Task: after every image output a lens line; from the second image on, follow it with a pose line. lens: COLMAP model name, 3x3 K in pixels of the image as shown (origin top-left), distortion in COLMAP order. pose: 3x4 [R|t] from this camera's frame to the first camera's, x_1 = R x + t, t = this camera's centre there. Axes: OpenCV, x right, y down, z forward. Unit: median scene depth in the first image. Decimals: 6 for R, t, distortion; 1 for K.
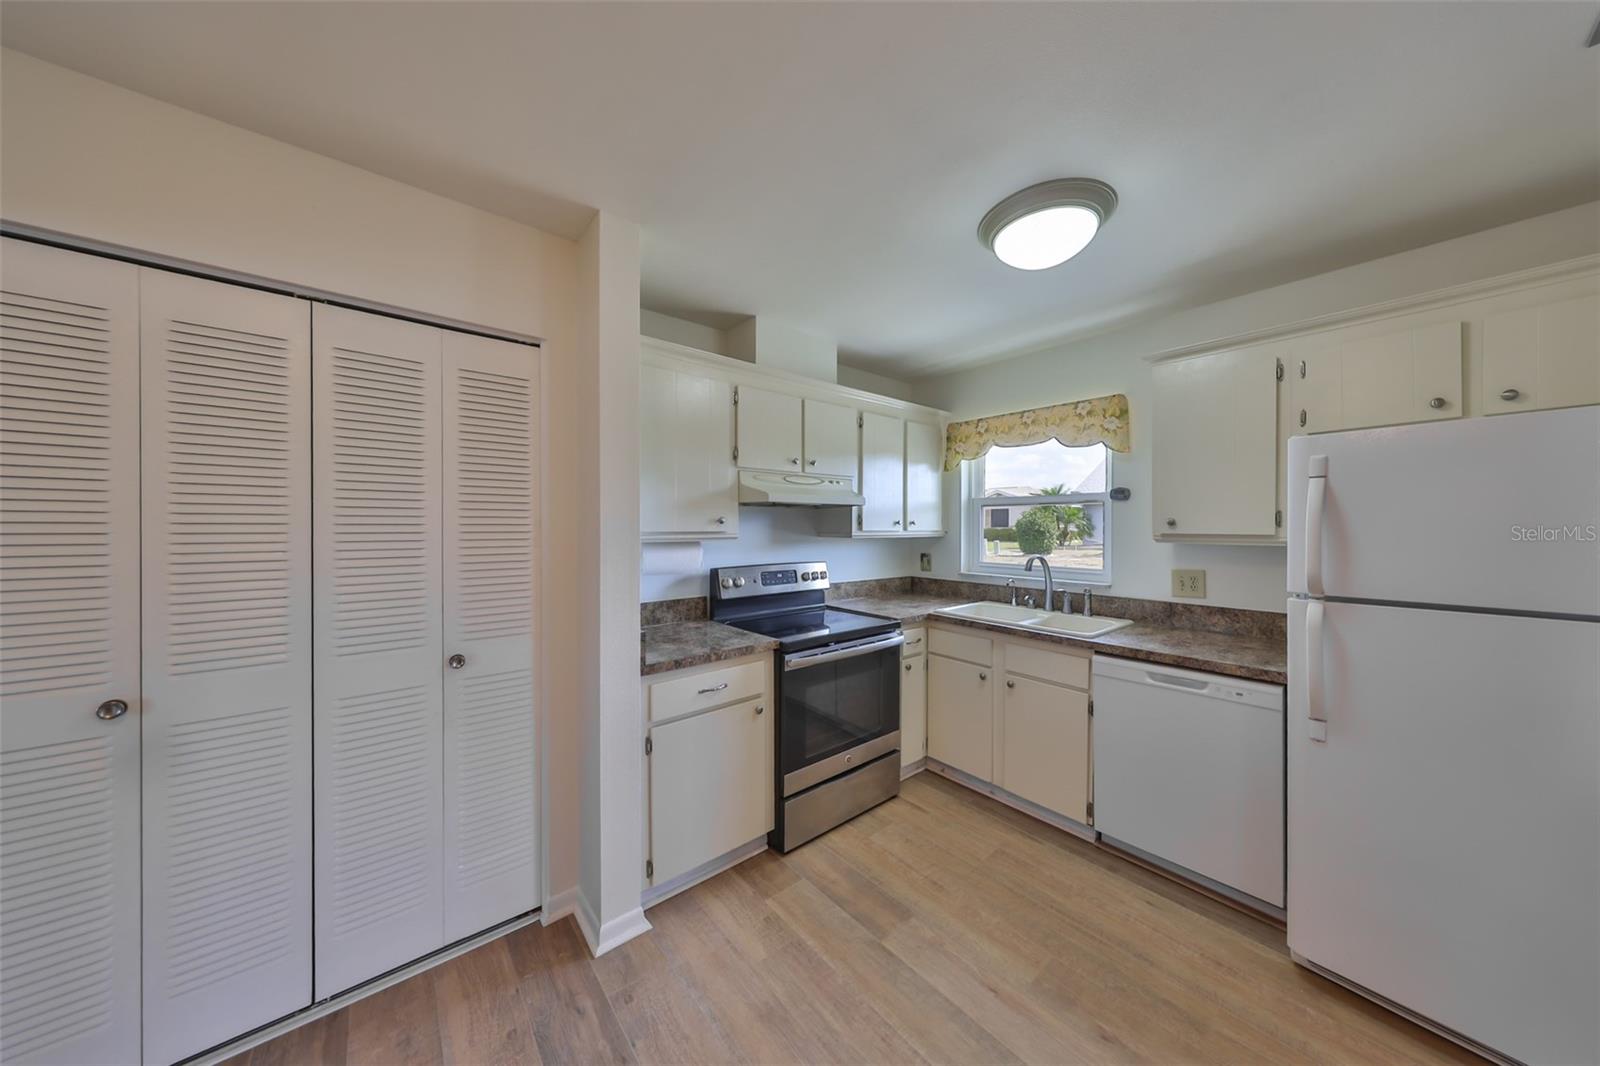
lens RADIAL K [[501.5, 0, 827.8], [0, 501.5, 528.5], [0, 0, 1]] dist [-0.011445, -0.000024]
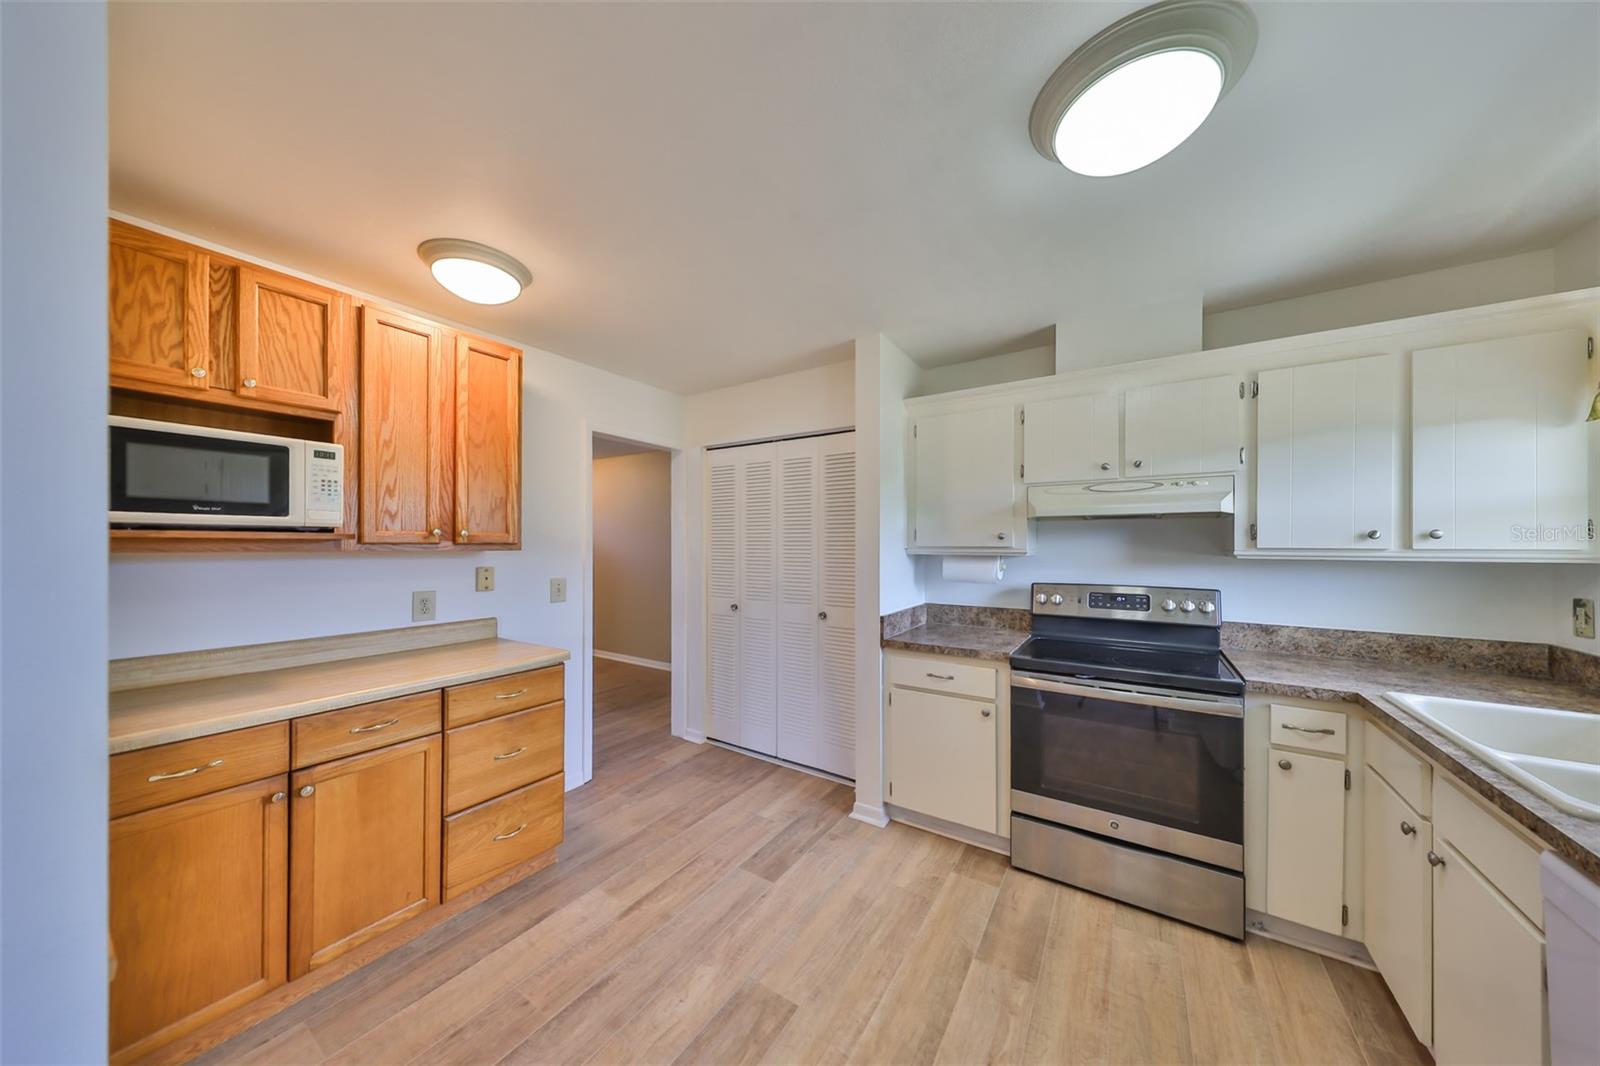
lens RADIAL K [[513.4, 0, 797.7], [0, 513.4, 542.4], [0, 0, 1]] dist [-0.000175, 0.000005]
pose [[0.274103, -0.001721, -0.961699, 0.634282], [-0.003355, 0.999991, -0.002746, 0.000836], [0.961694, 0.003980, 0.274095, 0.238246]]
